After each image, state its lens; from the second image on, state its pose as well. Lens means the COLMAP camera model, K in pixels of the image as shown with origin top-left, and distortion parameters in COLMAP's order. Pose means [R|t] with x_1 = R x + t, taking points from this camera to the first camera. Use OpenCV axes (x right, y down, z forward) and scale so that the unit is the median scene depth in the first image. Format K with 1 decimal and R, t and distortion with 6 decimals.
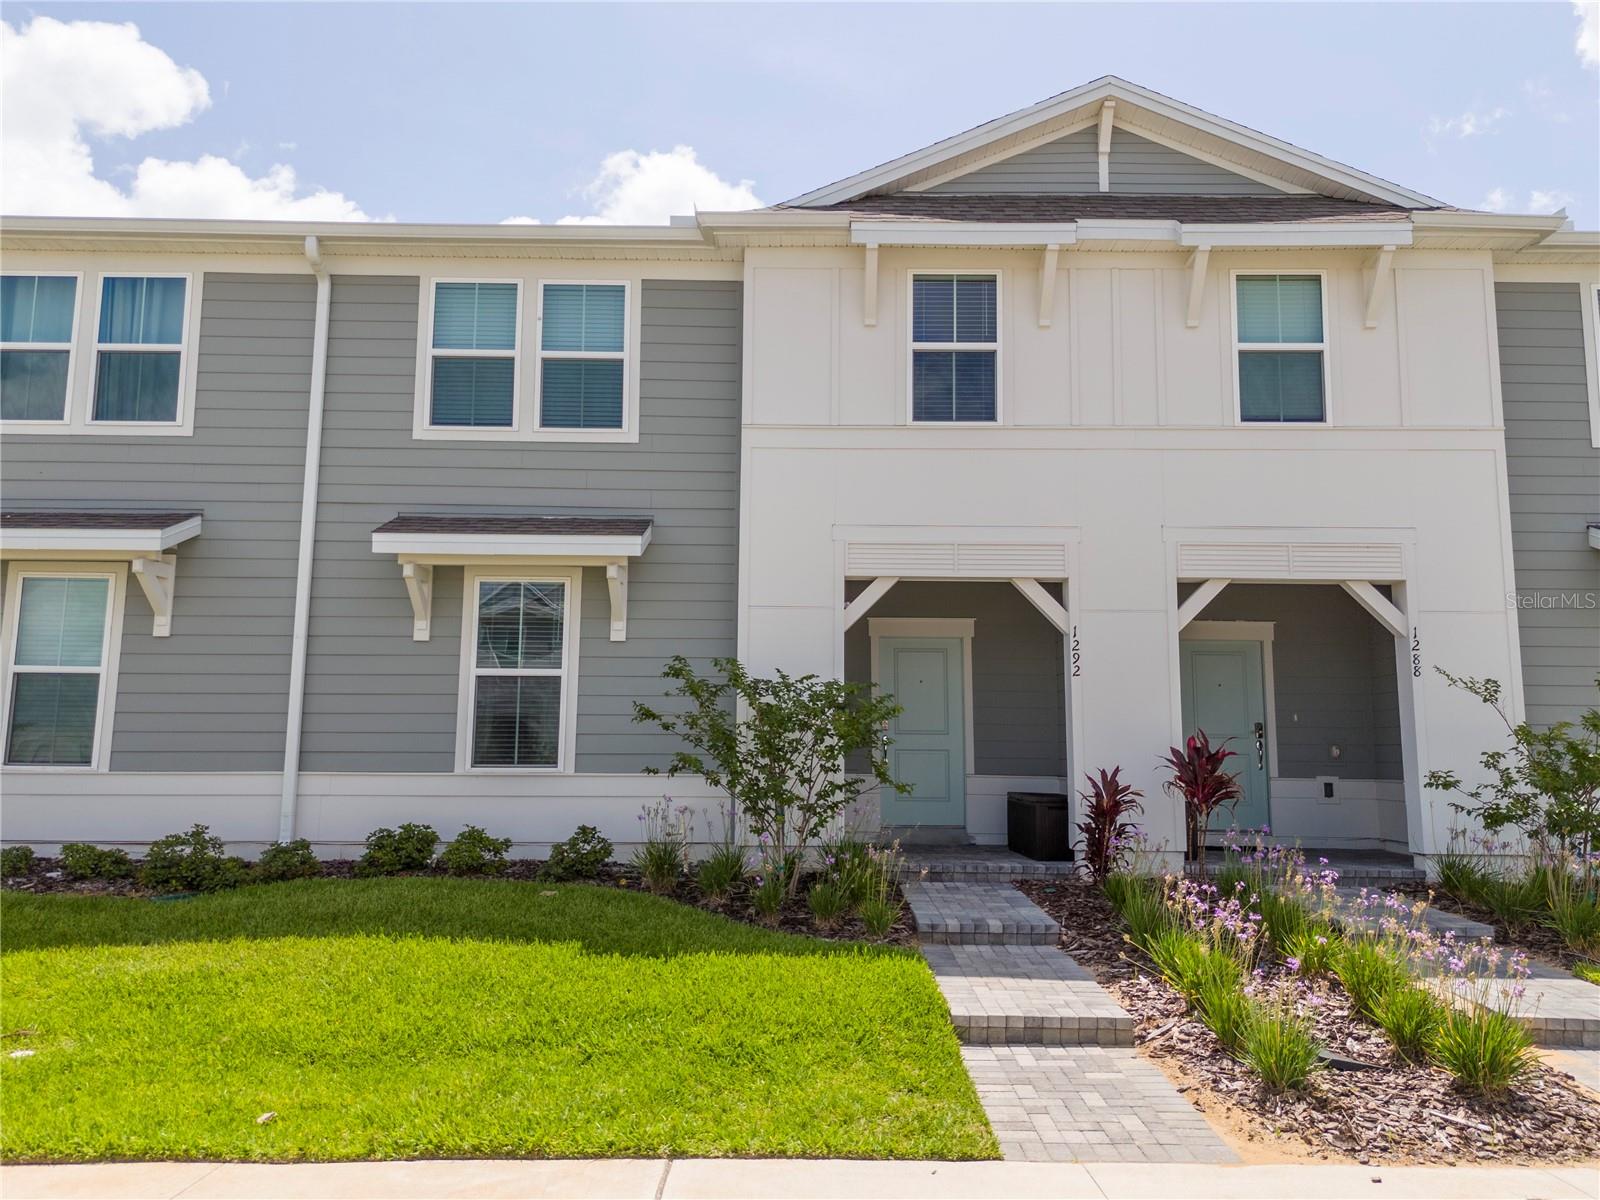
lens RADIAL K [[1187.3, 0, 799.4], [0, 1187.3, 593.4], [0, 0, 1]] dist [0.057219, -0.046616]
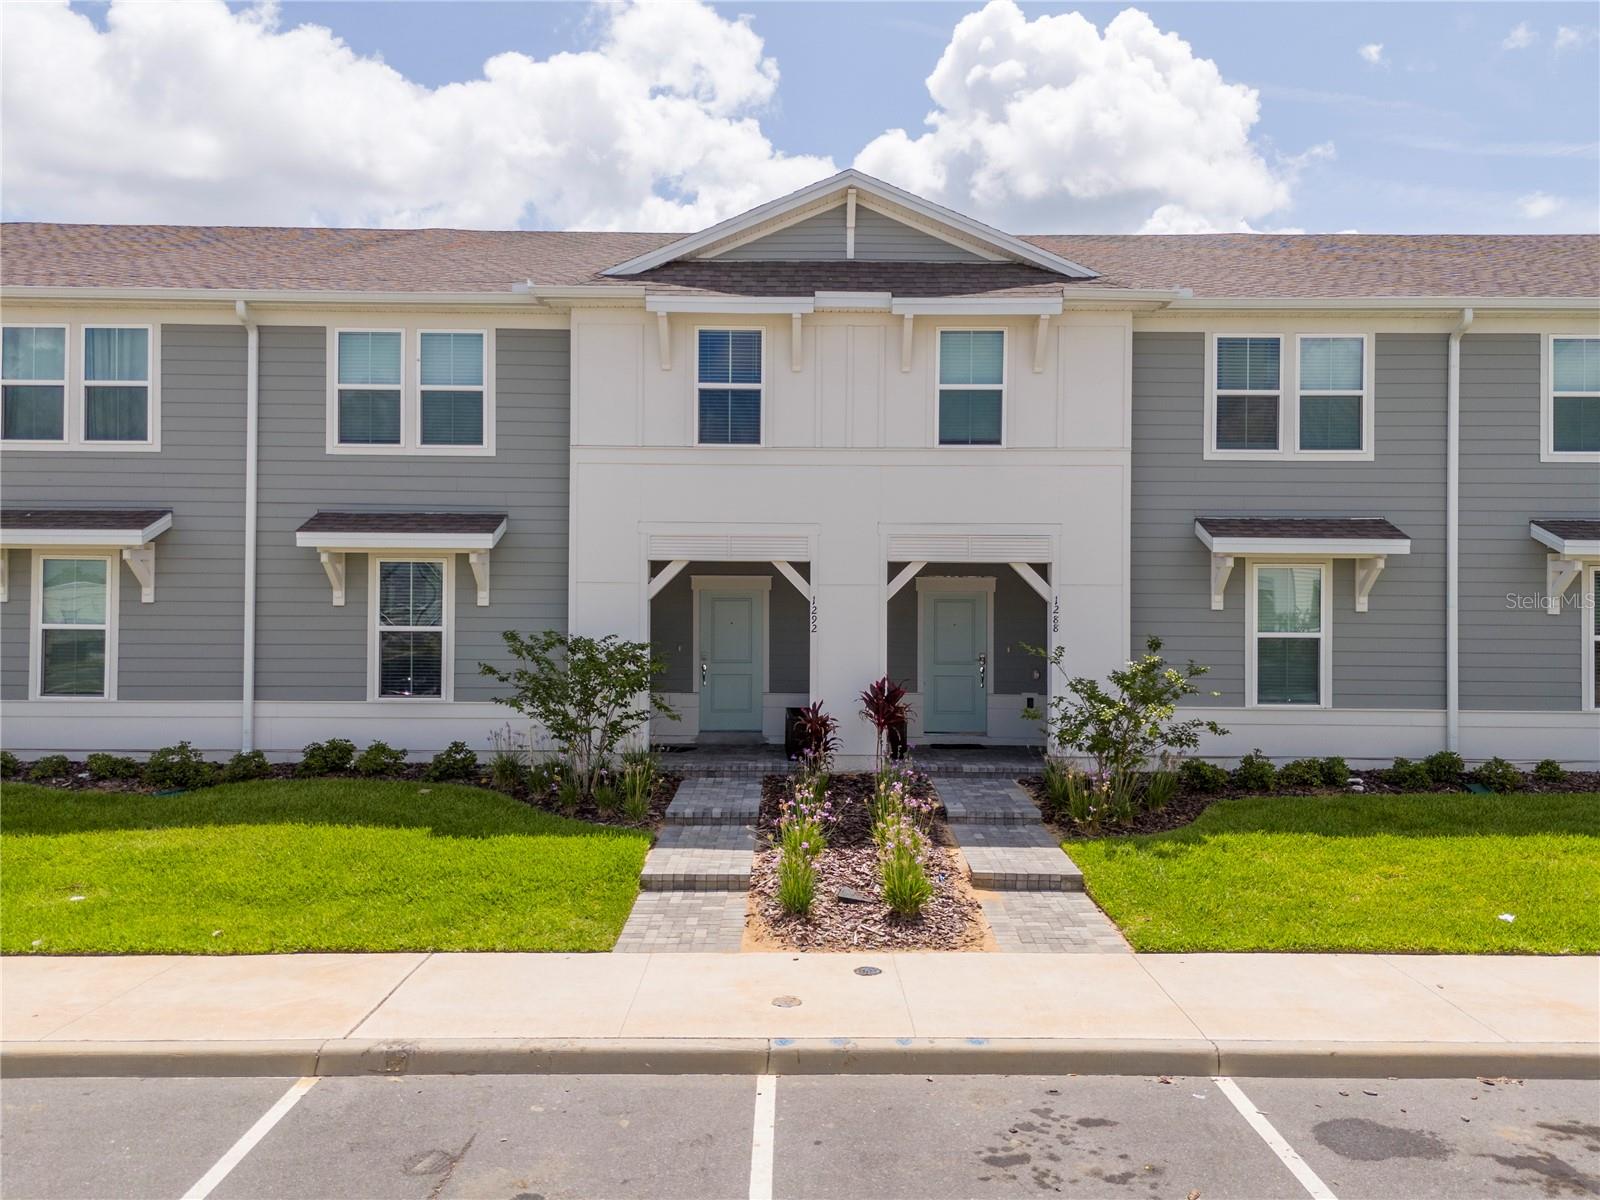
lens RADIAL K [[1190.3, 0, 805.2], [0, 1190.3, 595.6], [0, 0, 1]] dist [0.053171, -0.040845]
pose [[0.999998, -0.001537, 0.001008, 0.223272], [0.001395, 0.991830, 0.127558, -0.151016], [-0.001196, -0.127556, 0.991831, -0.371777]]
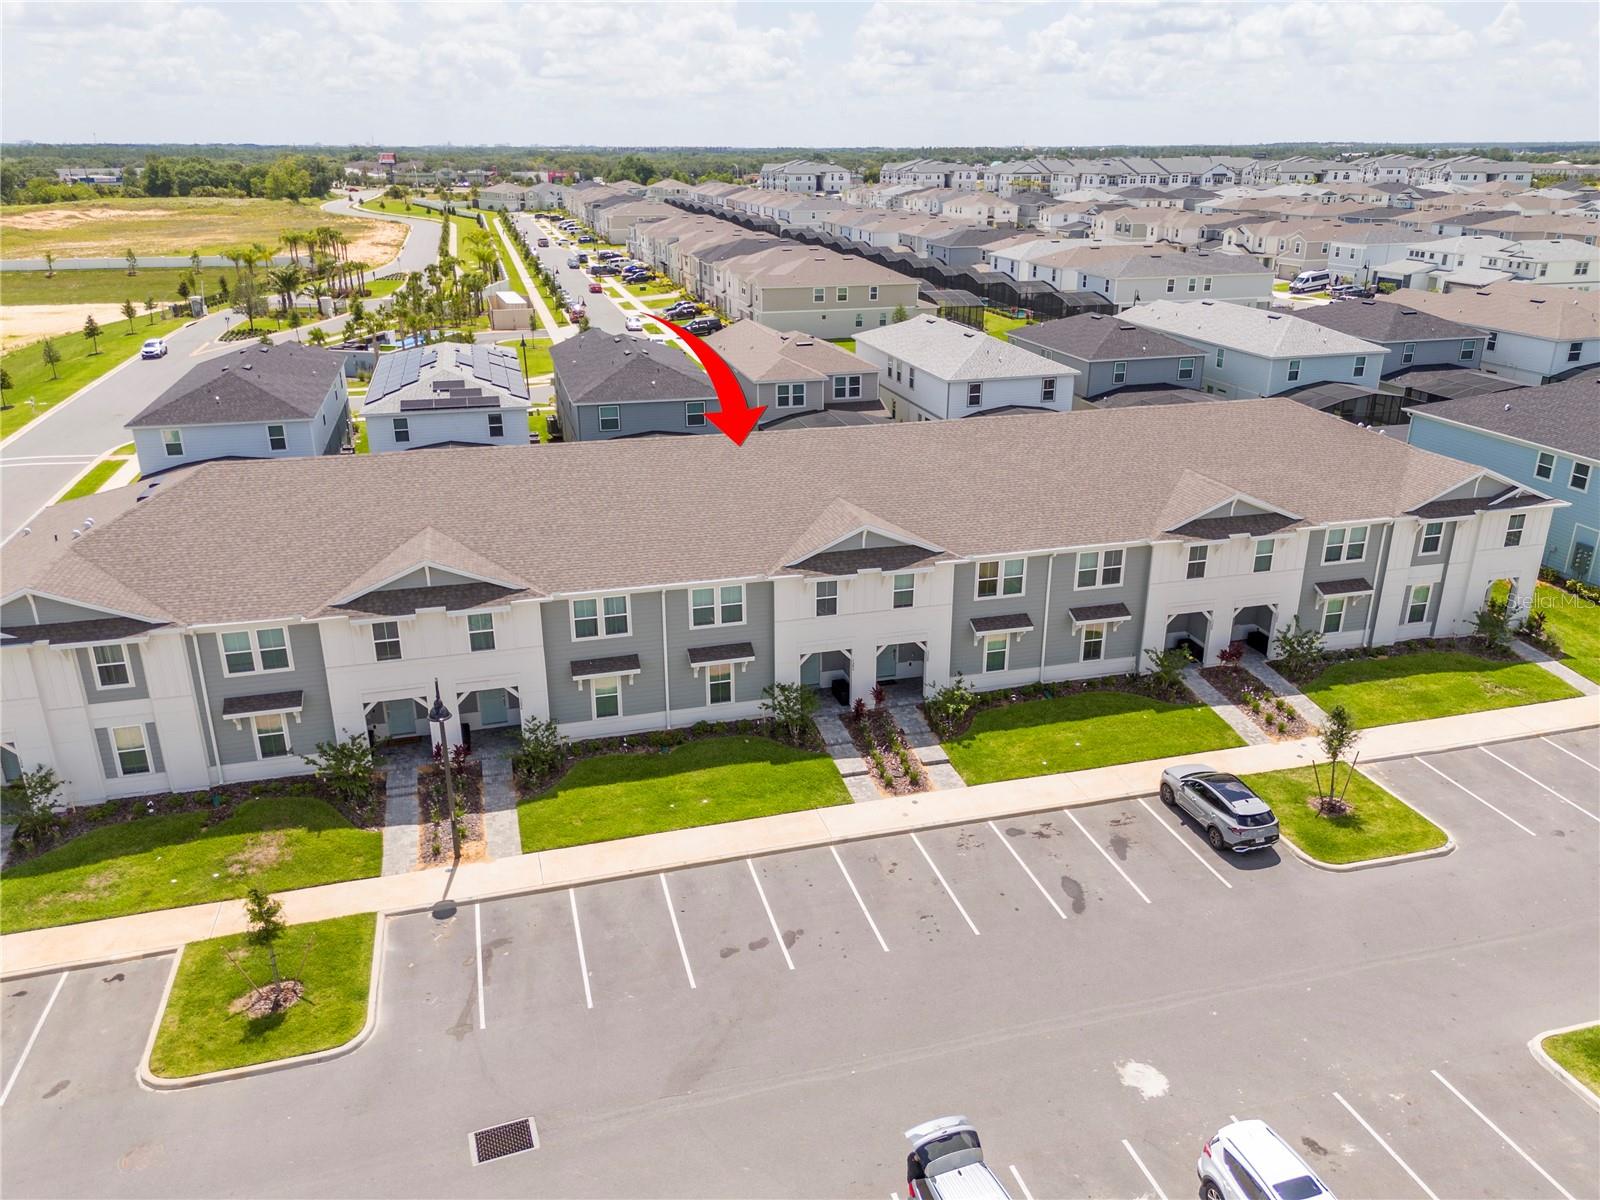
lens RADIAL K [[1187.3, 0, 799.4], [0, 1187.3, 593.4], [0, 0, 1]] dist [0.057219, -0.046616]
pose [[0.965144, -0.101412, 0.241274, -0.947104], [-0.026414, 0.879426, 0.475303, -2.183608], [-0.260385, -0.465109, 0.846093, -2.404811]]
